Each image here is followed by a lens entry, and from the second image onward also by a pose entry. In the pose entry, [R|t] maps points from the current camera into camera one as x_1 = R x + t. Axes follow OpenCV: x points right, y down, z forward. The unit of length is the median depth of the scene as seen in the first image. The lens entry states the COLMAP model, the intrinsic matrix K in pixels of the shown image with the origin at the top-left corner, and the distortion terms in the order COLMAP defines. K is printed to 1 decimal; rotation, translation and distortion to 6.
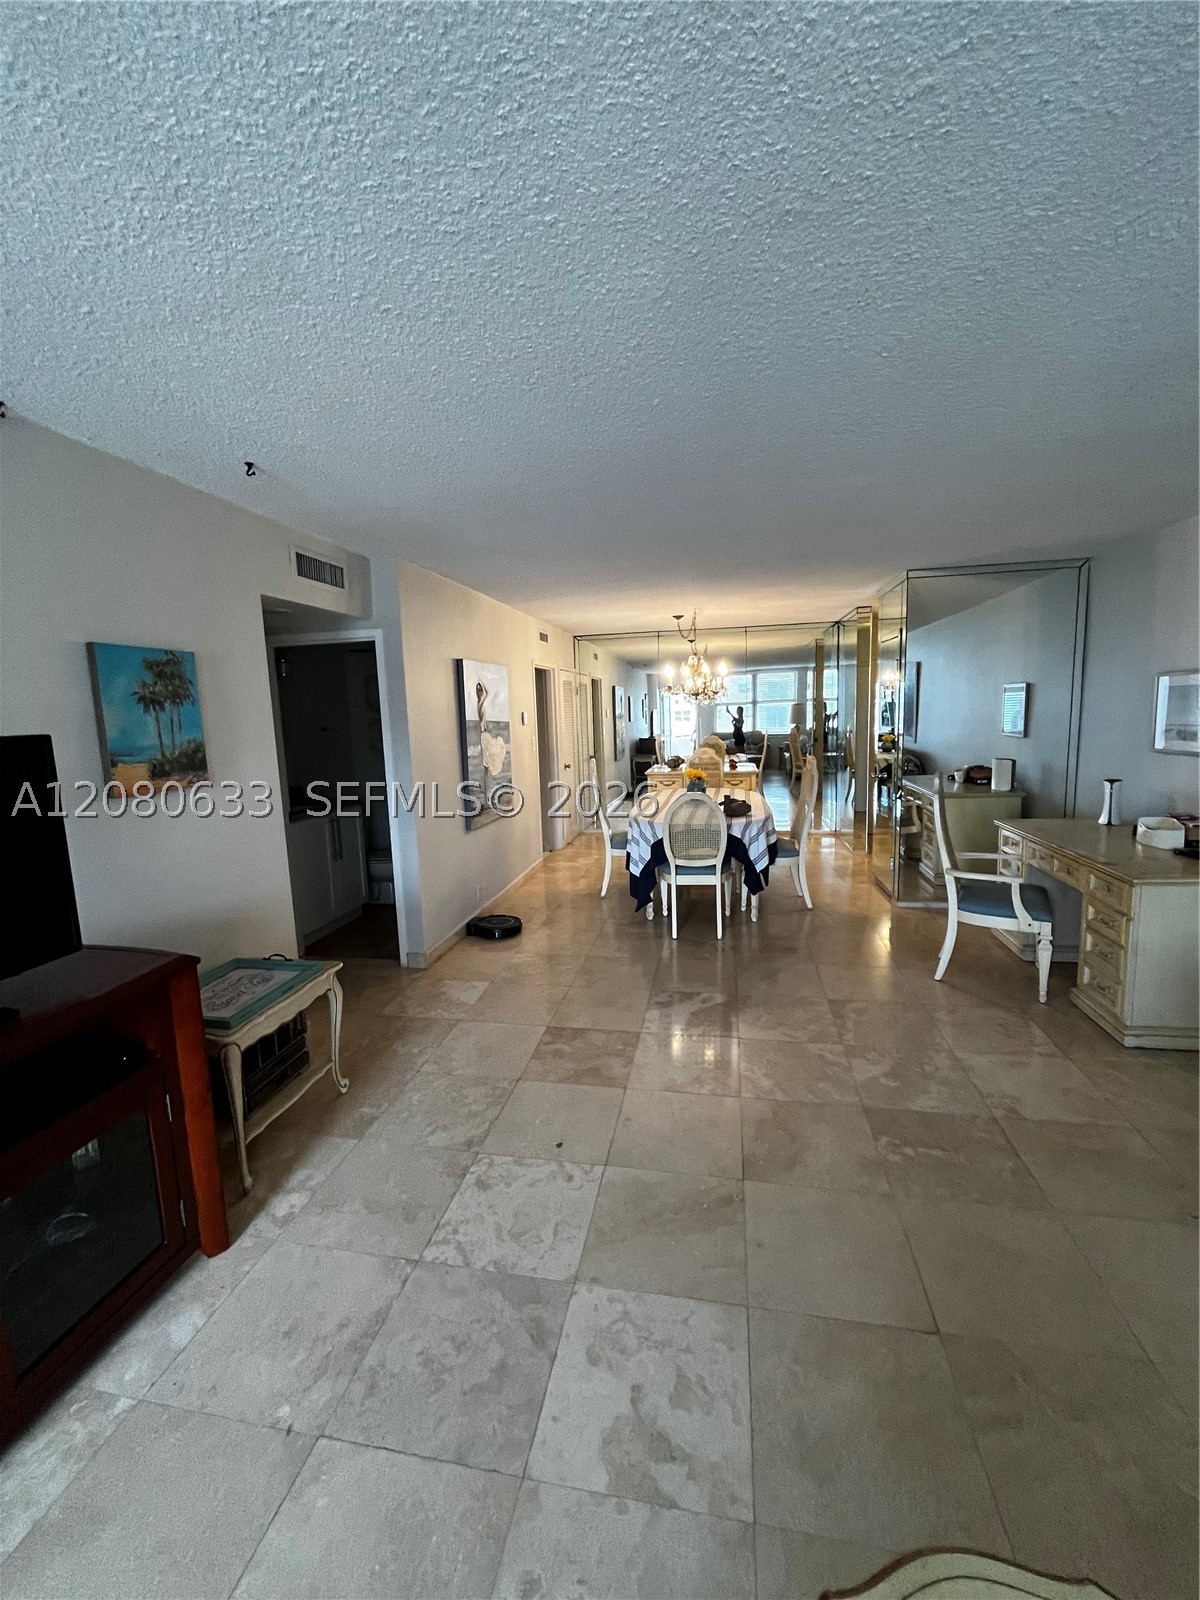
lens RADIAL K [[643.5, 0, 603.6], [0, 643.5, 796.4], [0, 0, 1]] dist [-0.002115, -0.000233]
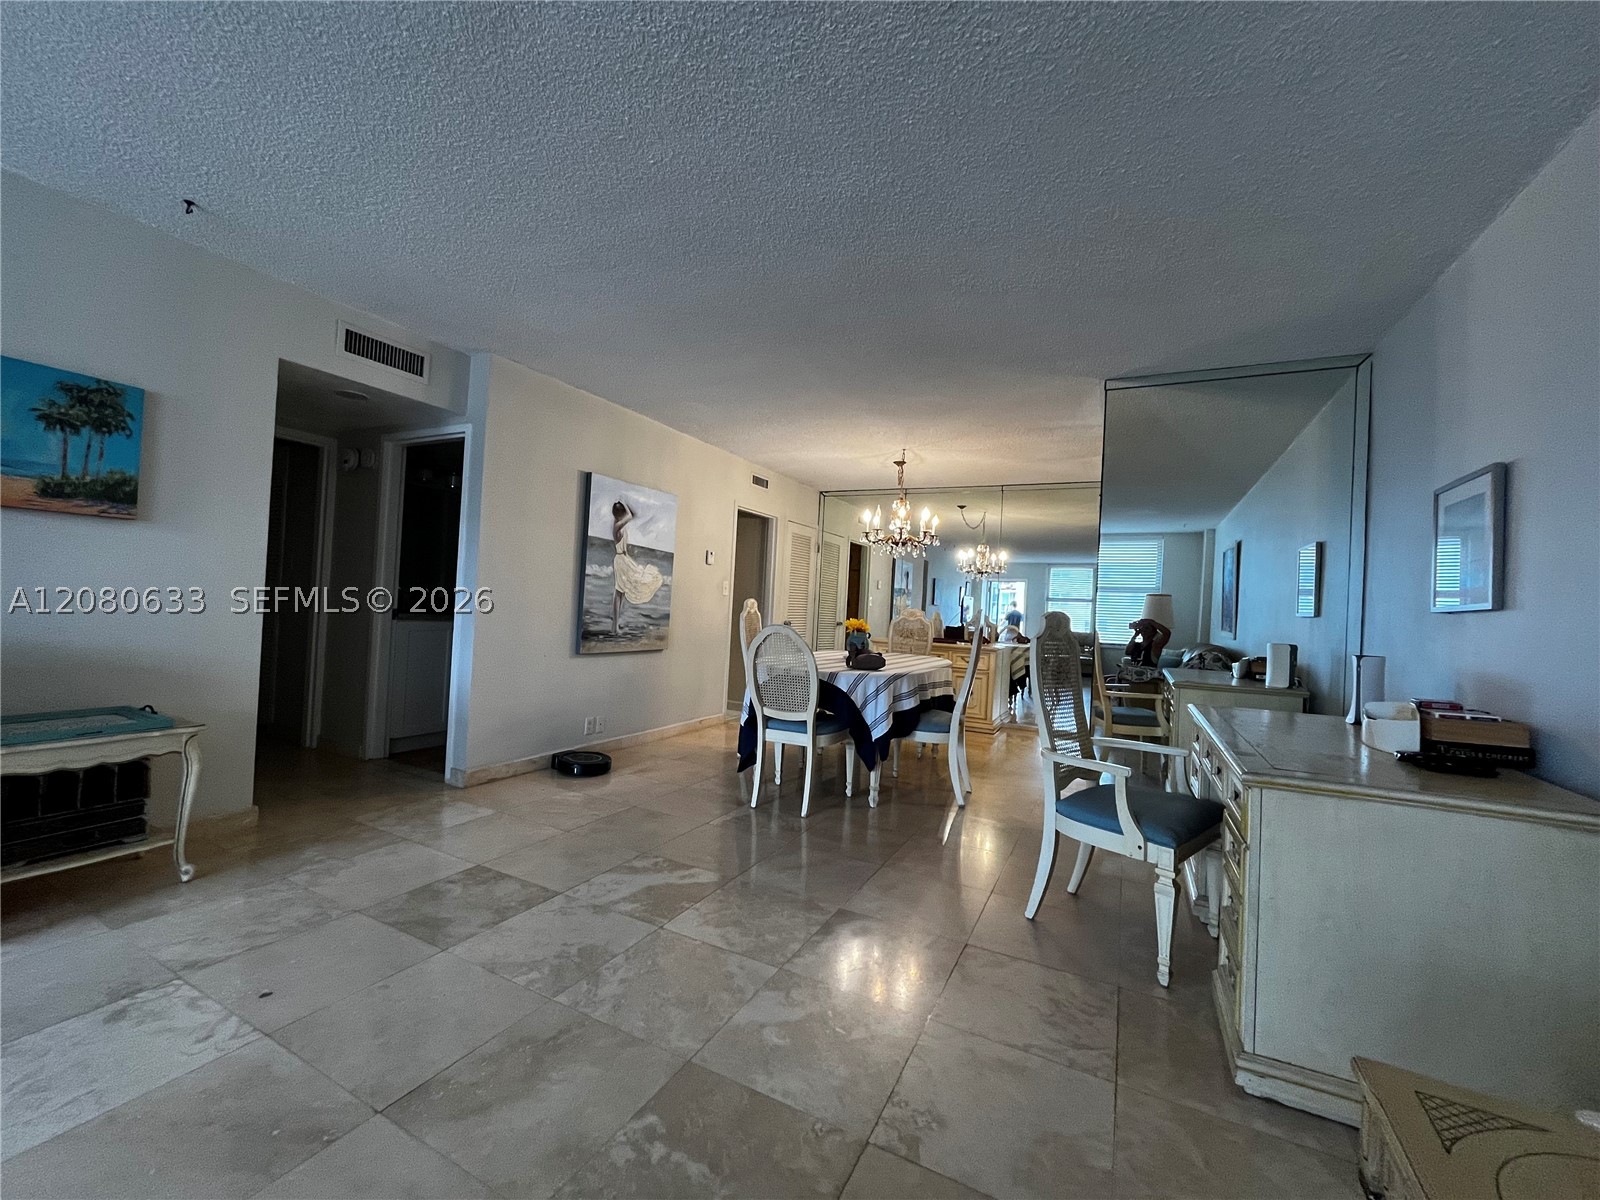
lens RADIAL K [[643.5, 0, 801.5], [0, 643.5, 597.6], [0, 0, 1]] dist [-0.002115, -0.000233]
pose [[0.957221, 0.079317, -0.278273, 0.501168], [-0.119783, 0.984046, -0.131553, 0.081678], [0.263399, 0.159257, 0.951450, 0.276170]]
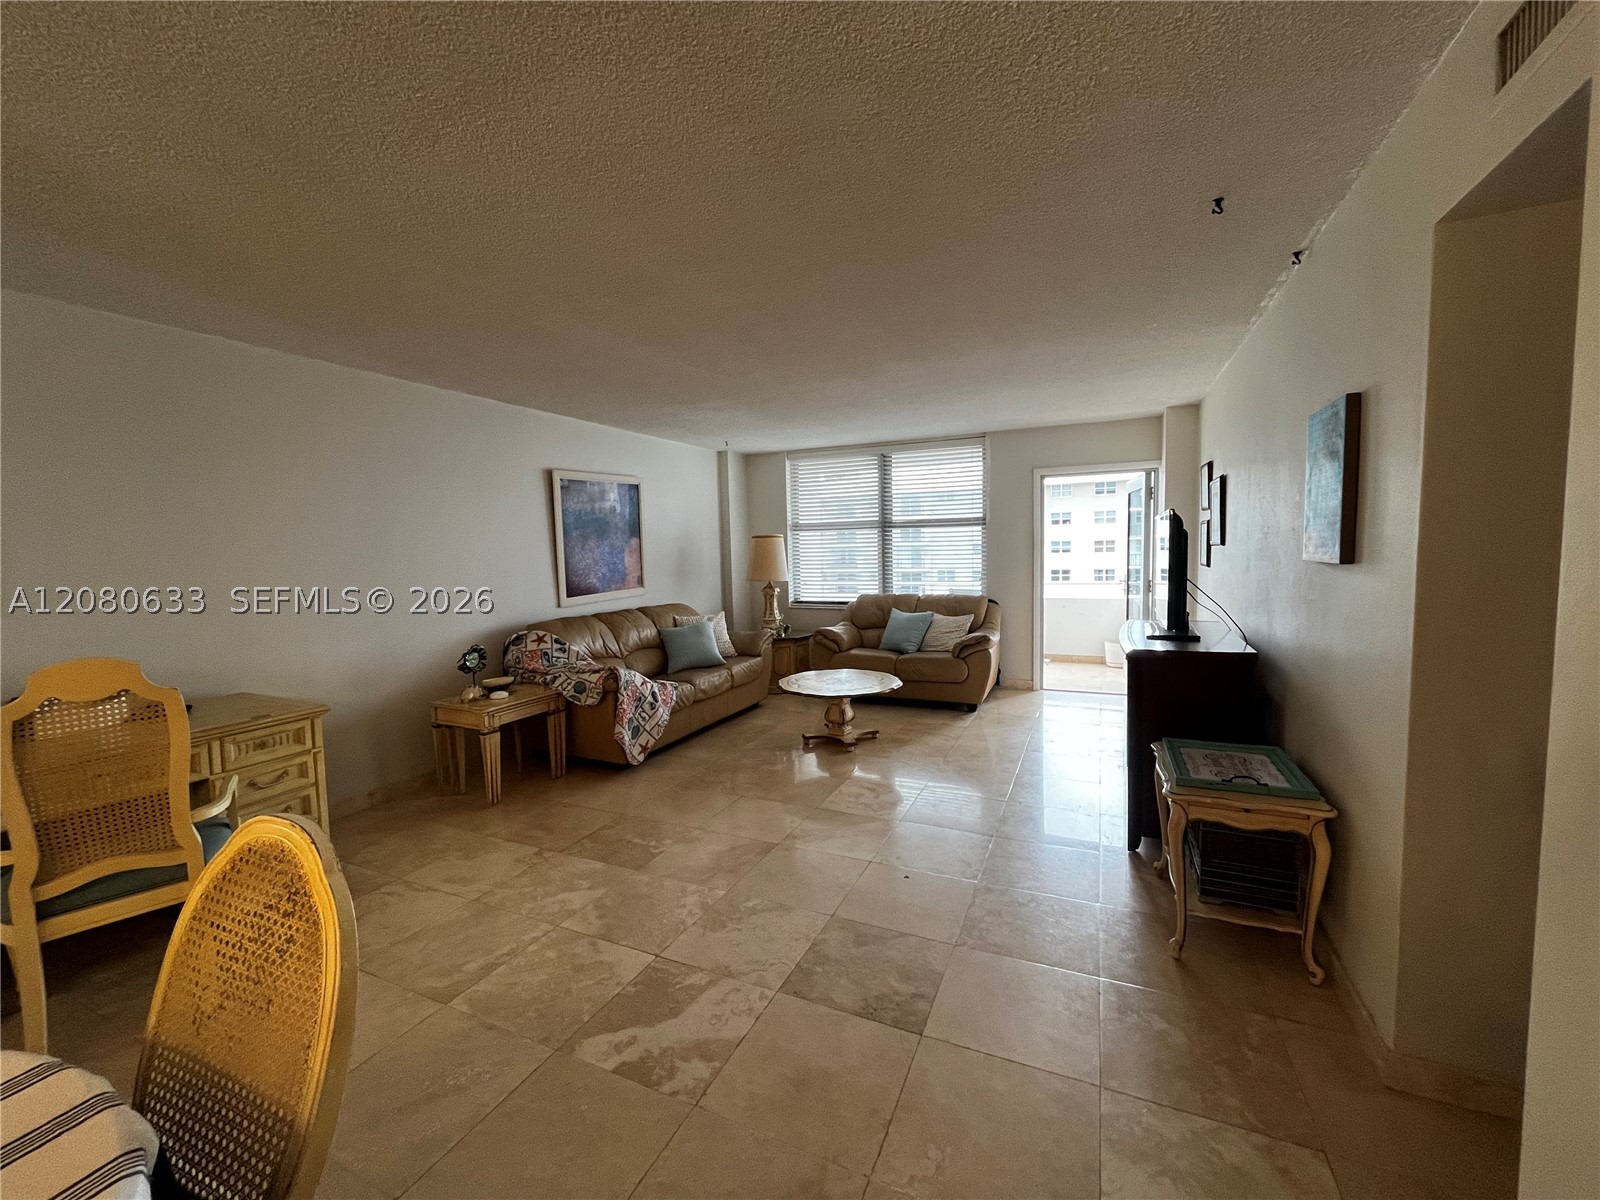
lens RADIAL K [[643.5, 0, 798.3], [0, 643.5, 595.6], [0, 0, 1]] dist [-0.002115, -0.000233]
pose [[-0.967582, 0.037593, 0.249744, -0.136900], [0.087998, 0.977076, 0.193855, -0.147626], [-0.236731, 0.209547, -0.948709, 1.478703]]
